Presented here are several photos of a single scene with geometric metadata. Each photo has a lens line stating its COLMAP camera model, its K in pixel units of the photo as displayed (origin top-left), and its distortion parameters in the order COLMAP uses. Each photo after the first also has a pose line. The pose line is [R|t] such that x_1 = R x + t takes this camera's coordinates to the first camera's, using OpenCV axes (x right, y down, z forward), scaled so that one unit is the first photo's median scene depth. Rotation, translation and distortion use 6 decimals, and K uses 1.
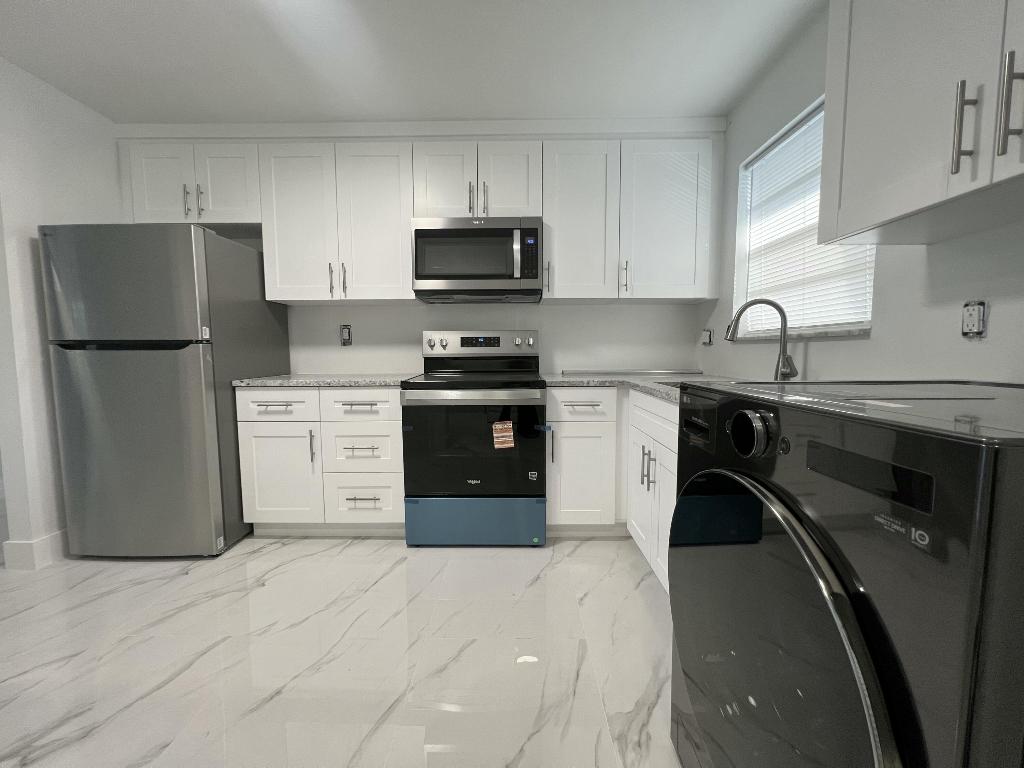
lens RADIAL K [[412.9, 0, 508.1], [0, 412.9, 376.9], [0, 0, 1]] dist [-0.000452, 0.001064]
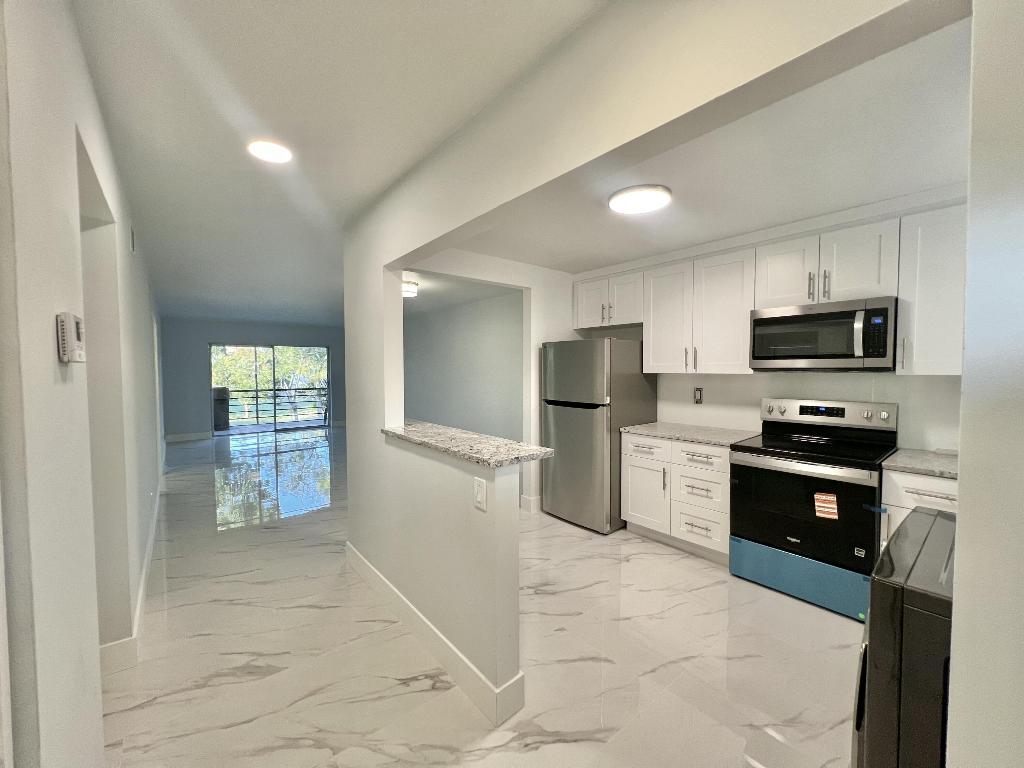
lens RADIAL K [[412.9, 0, 520.1], [0, 412.9, 385.6], [0, 0, 1]] dist [-0.000452, 0.001064]
pose [[0.663204, 0.039256, -0.747409, 0.250408], [-0.055429, 0.998457, 0.003258, -0.133065], [0.746383, 0.039268, 0.664357, -0.338622]]
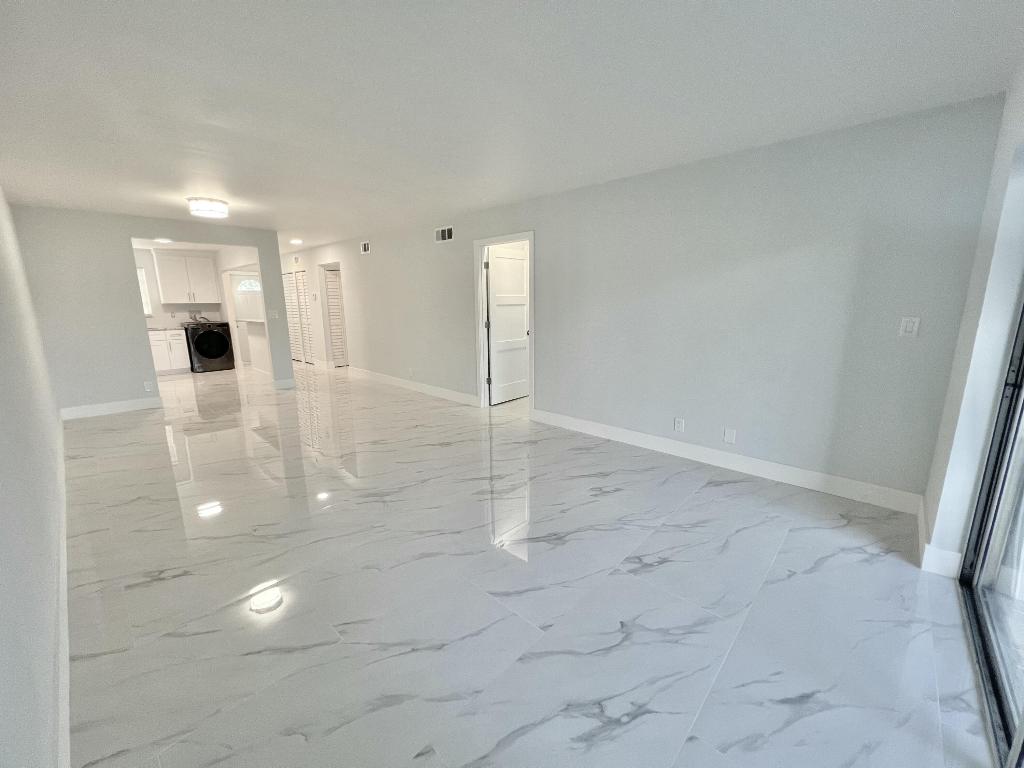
lens RADIAL K [[412.9, 0, 503.2], [0, 412.9, 381.6], [0, 0, 1]] dist [-0.000452, 0.001064]
pose [[-0.736731, -0.129641, 0.663642, -3.804327], [0.056524, 0.966207, 0.251495, -0.233047], [-0.673819, 0.222796, -0.704507, 1.120155]]
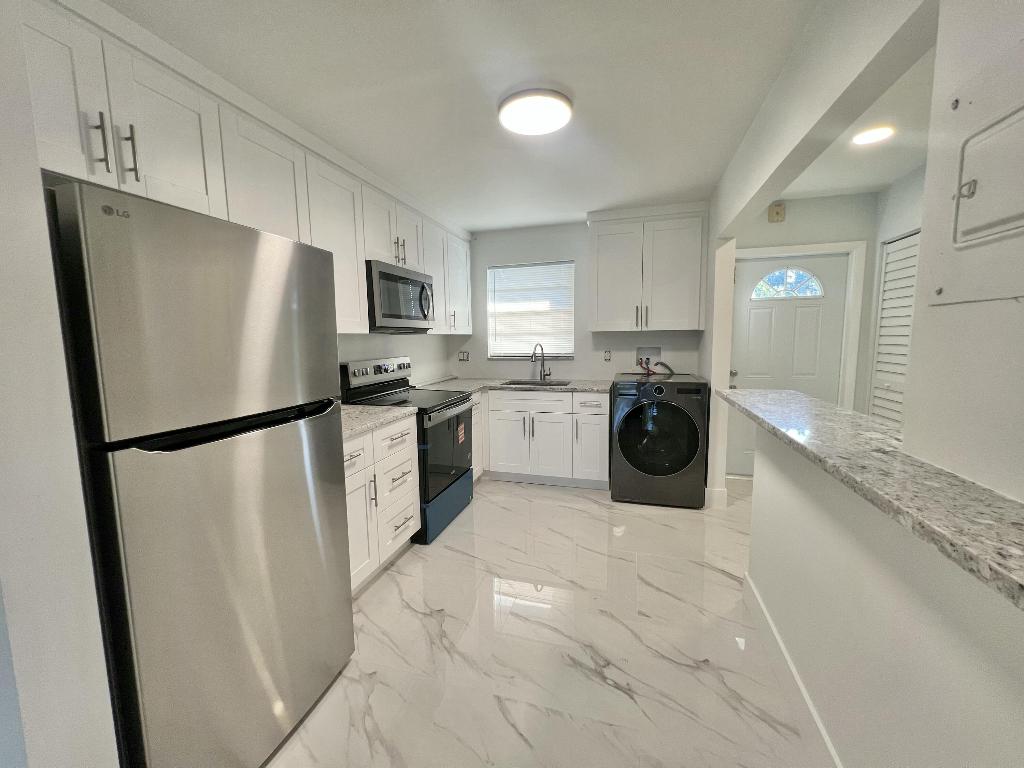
lens RADIAL K [[412.9, 0, 512.0], [0, 412.9, 385.7], [0, 0, 1]] dist [-0.000452, 0.001064]
pose [[0.252822, -0.112079, 0.960999, -1.261494], [0.086007, 0.991939, 0.093061, -0.134464], [-0.963683, 0.059125, 0.260423, 0.418087]]
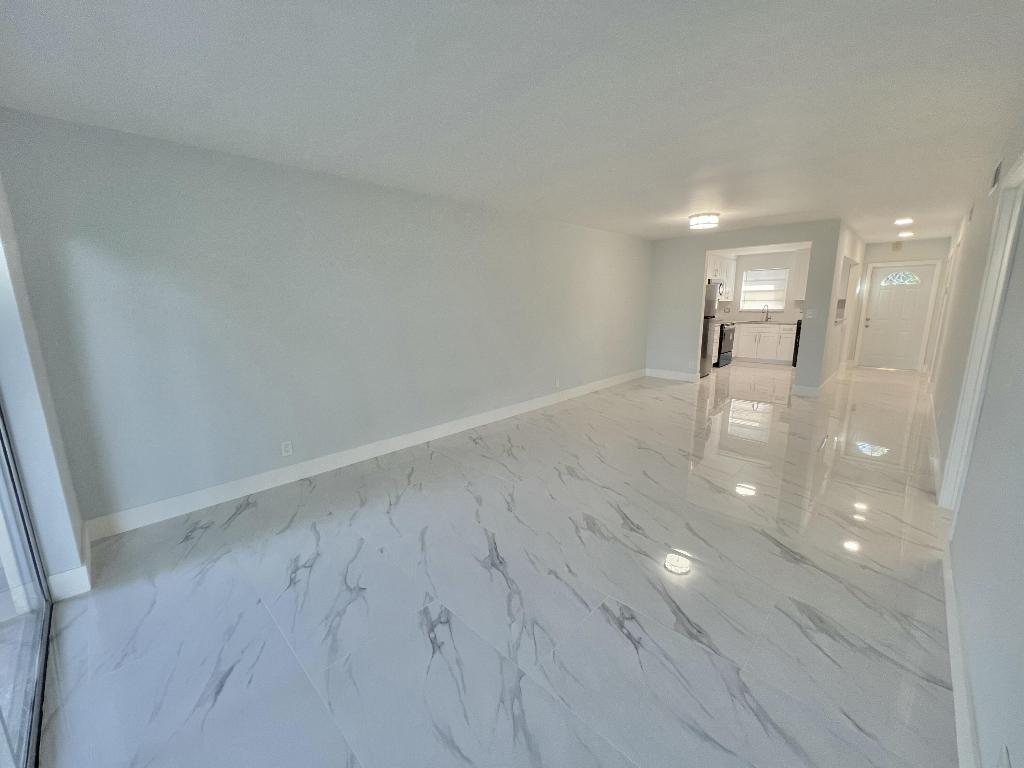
lens RADIAL K [[412.9, 0, 518.3], [0, 412.9, 376.2], [0, 0, 1]] dist [-0.000452, 0.001064]
pose [[0.678954, -0.144607, 0.719799, -3.860501], [0.069511, 0.988668, 0.133055, -0.153728], [-0.730883, -0.040305, 0.681312, -0.178228]]
